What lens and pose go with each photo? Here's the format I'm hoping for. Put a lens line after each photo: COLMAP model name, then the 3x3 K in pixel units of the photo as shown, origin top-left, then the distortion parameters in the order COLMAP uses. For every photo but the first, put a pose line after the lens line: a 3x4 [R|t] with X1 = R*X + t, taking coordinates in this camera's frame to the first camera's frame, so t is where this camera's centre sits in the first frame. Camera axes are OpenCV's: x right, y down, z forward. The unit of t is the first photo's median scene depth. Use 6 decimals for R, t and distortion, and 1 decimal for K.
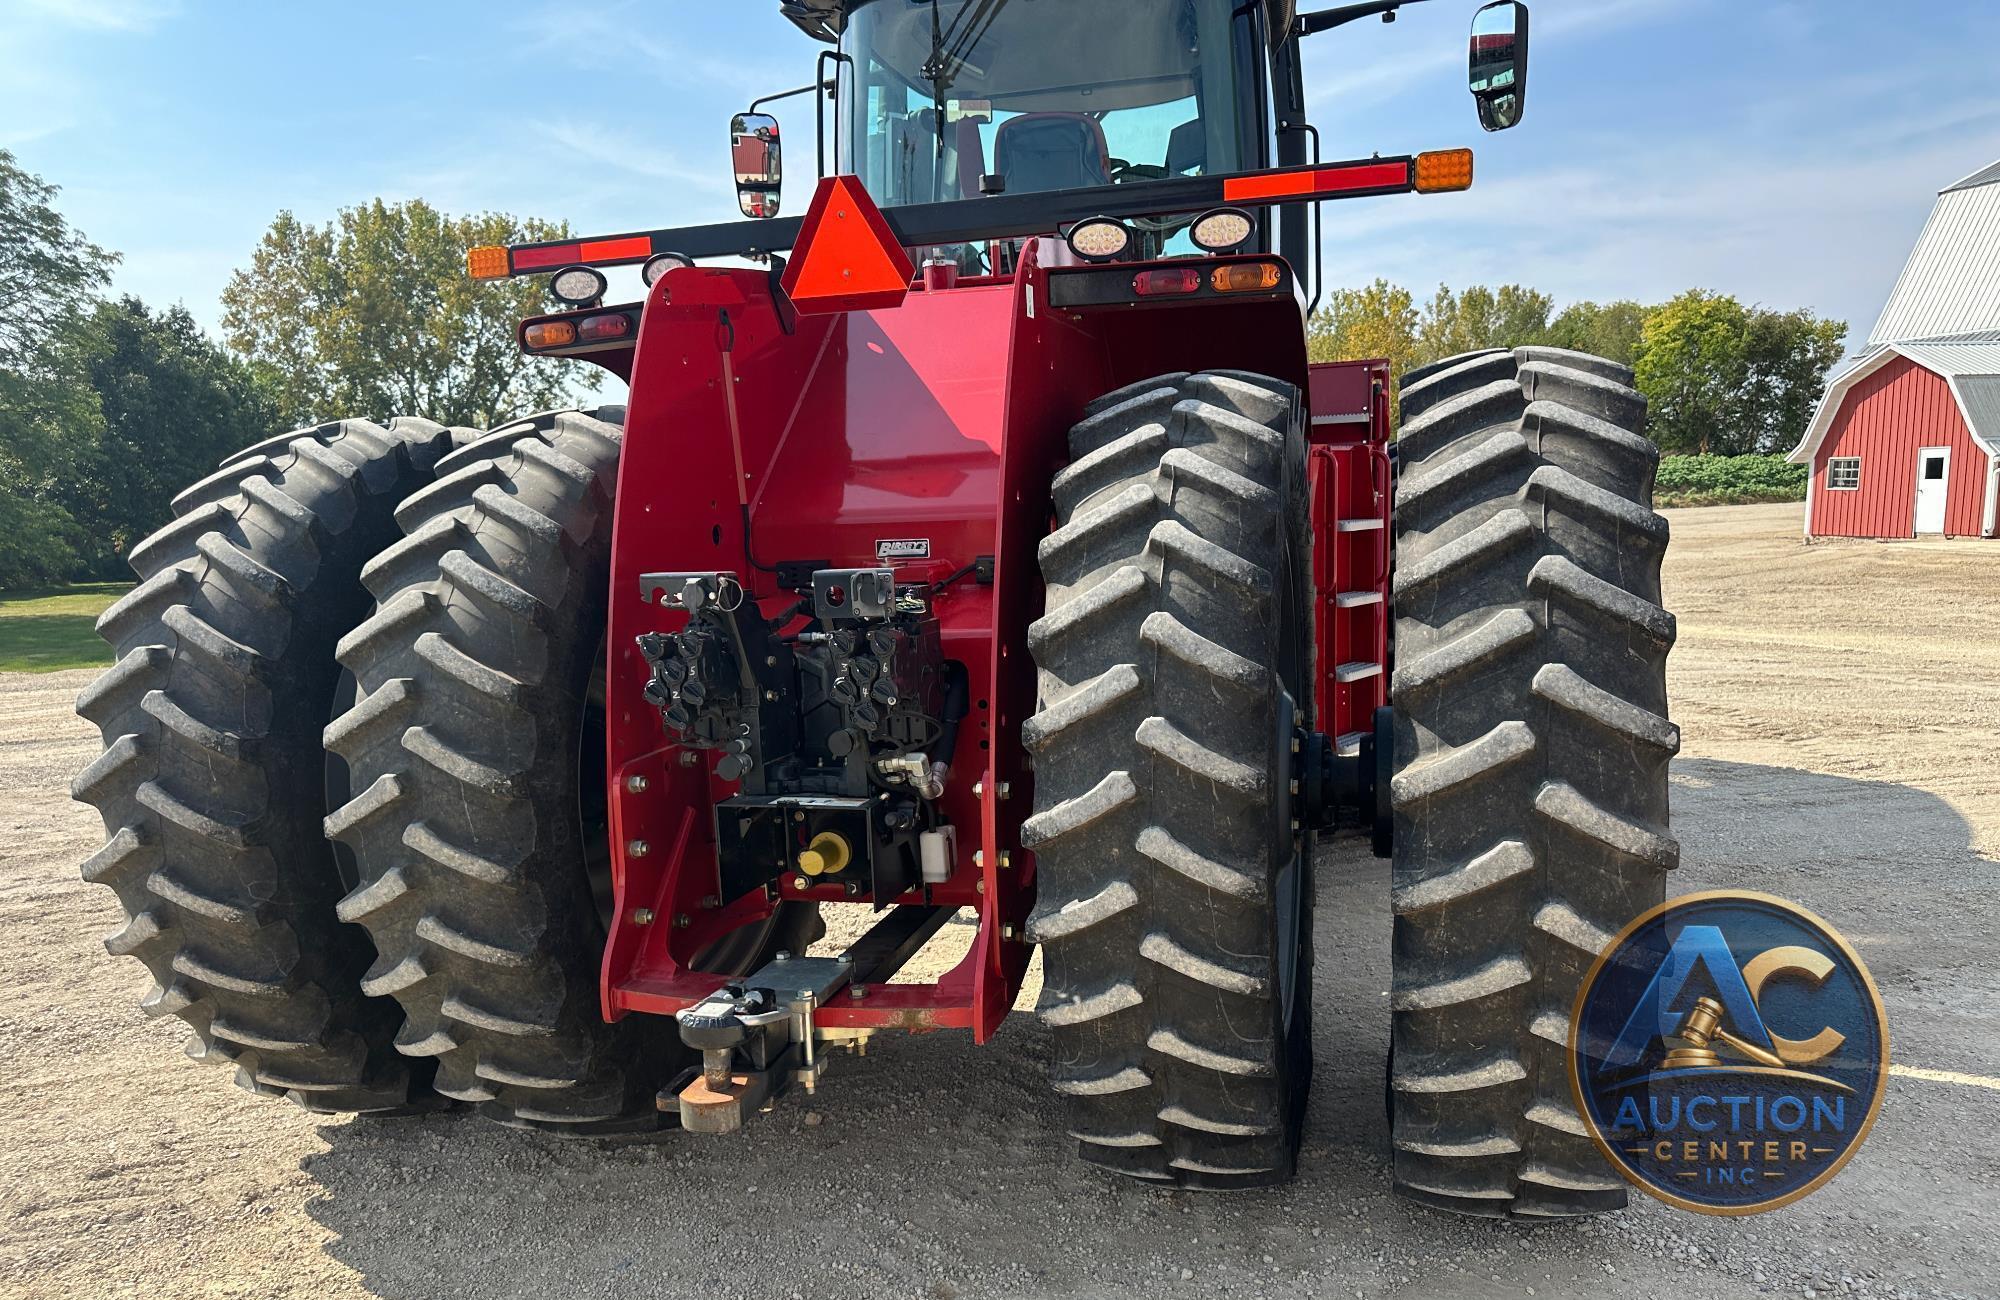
lens RADIAL K [[1439.1, 0, 1011.6], [0, 1439.1, 760.1], [0, 0, 1]] dist [0.061299, -0.085940]
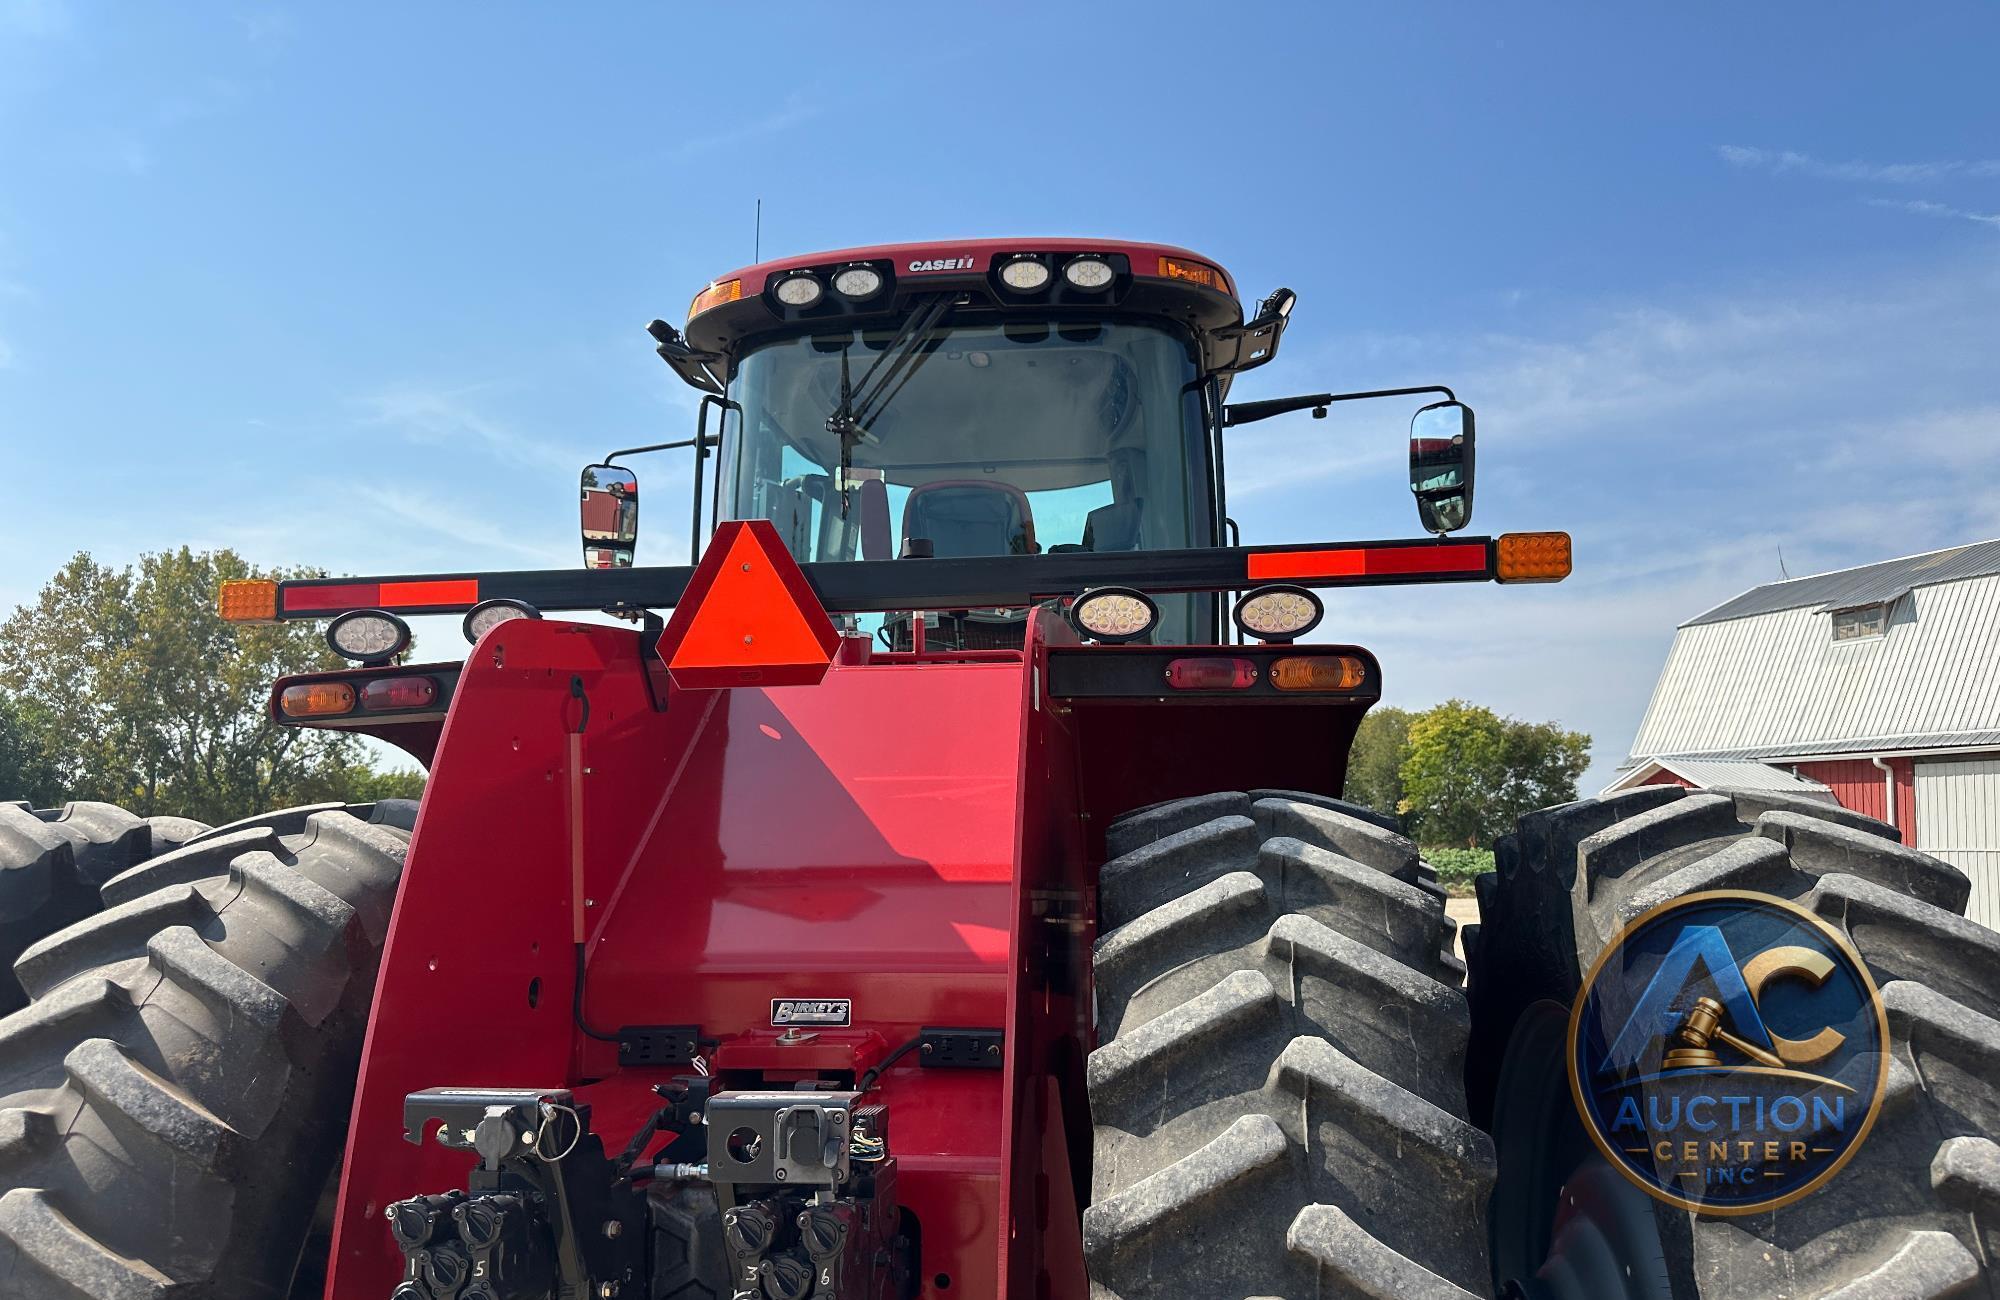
lens RADIAL K [[1441.1, 0, 994.6], [0, 1441.1, 747.2], [0, 0, 1]] dist [0.036978, -0.056549]
pose [[0.991519, 0.044745, 0.122018, -0.085700], [-0.011750, 0.965880, -0.258722, -0.101356], [-0.129431, 0.255094, 0.958214, 0.317877]]
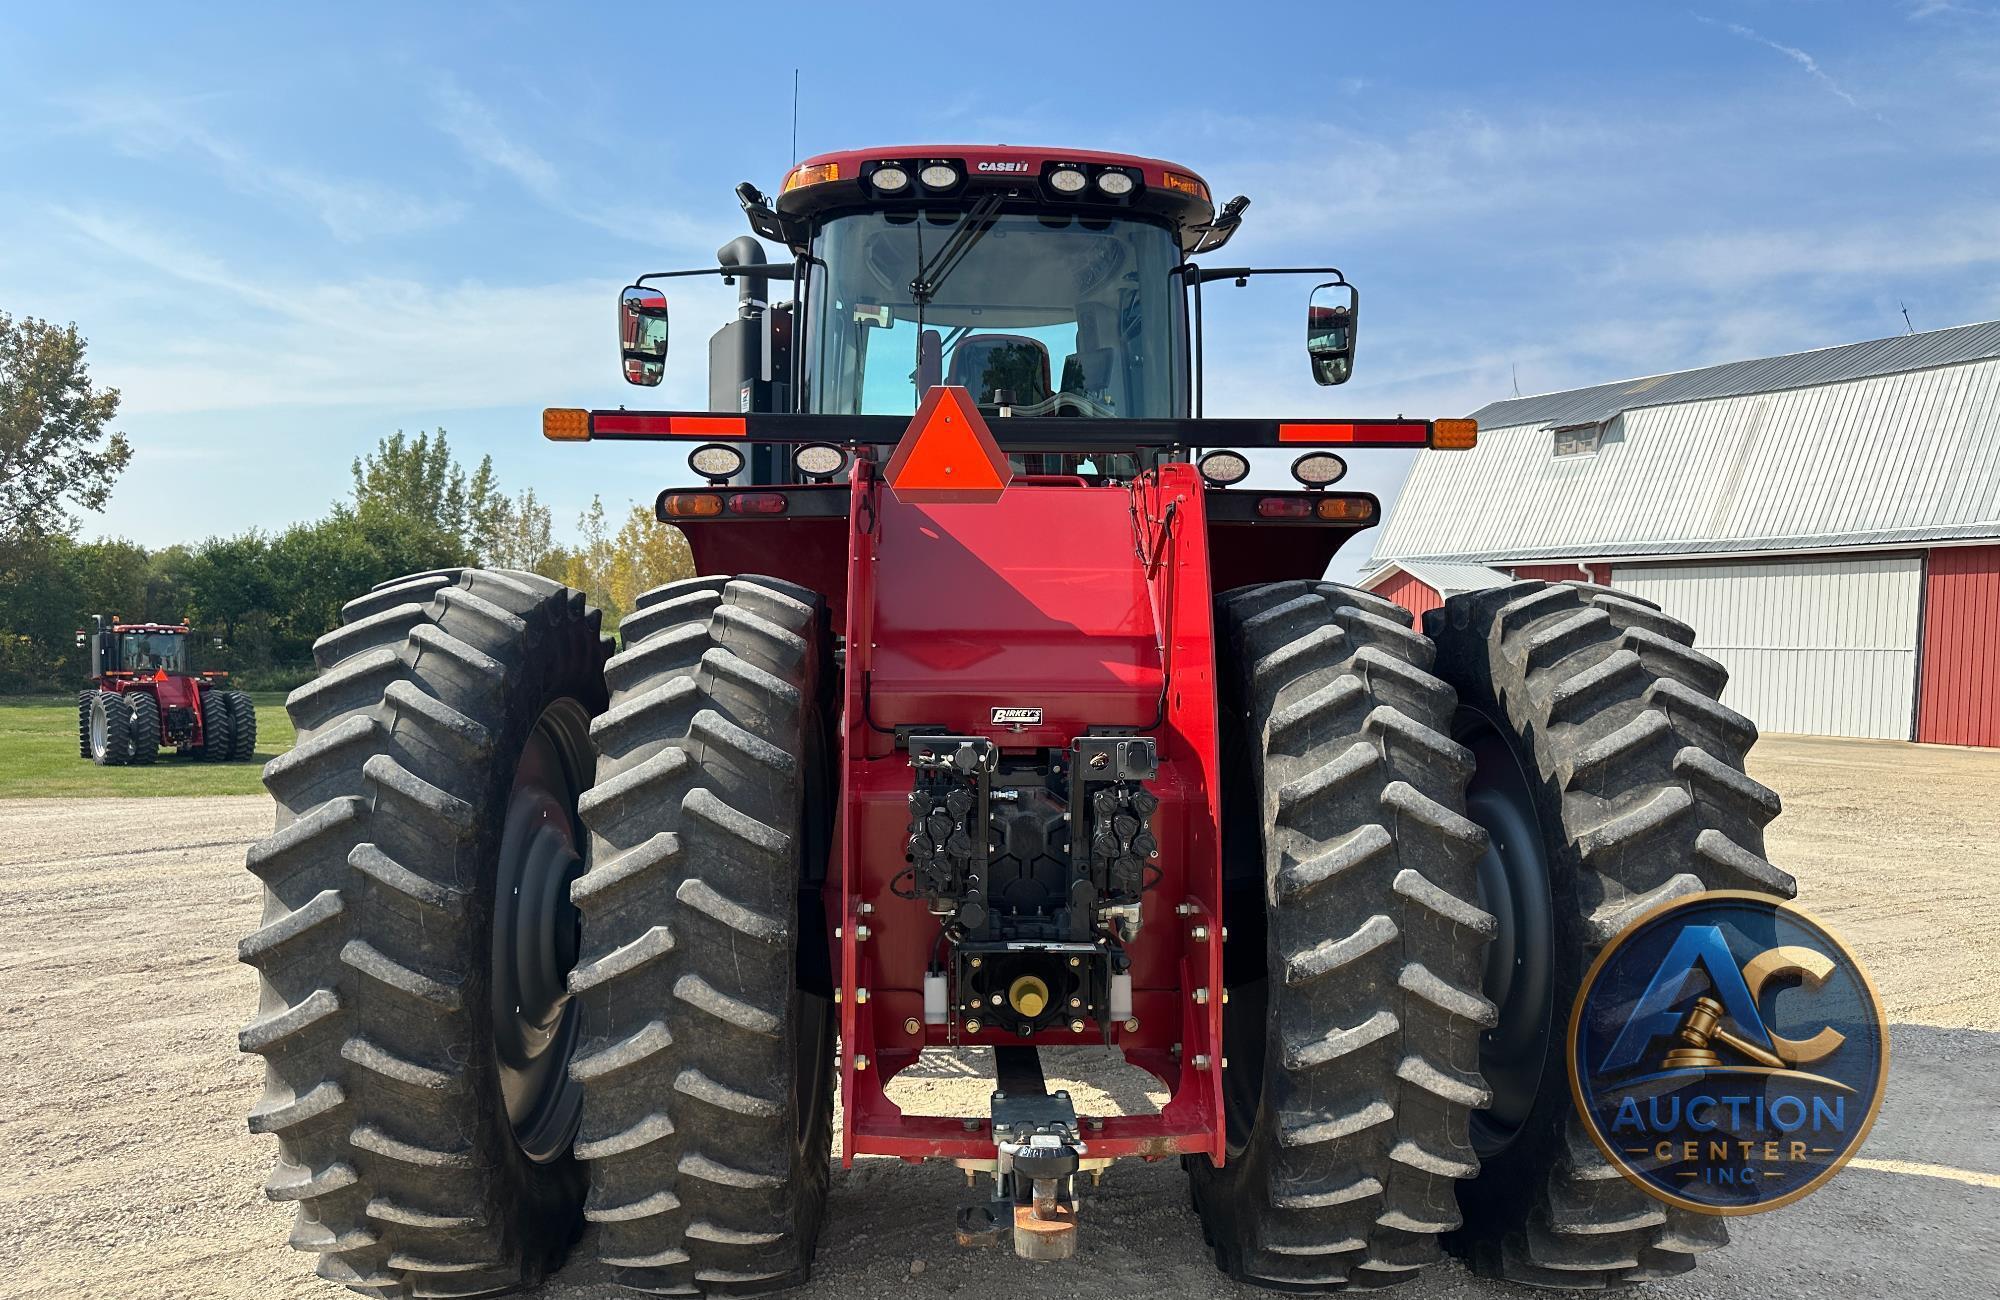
lens RADIAL K [[1439.1, 0, 1015.1], [0, 1439.1, 748.3], [0, 0, 1]] dist [0.061299, -0.085940]
pose [[0.951815, 0.025957, 0.305574, -0.448691], [0.010048, 0.993237, -0.115669, 0.004336], [-0.306510, 0.113166, 0.945117, -0.036213]]
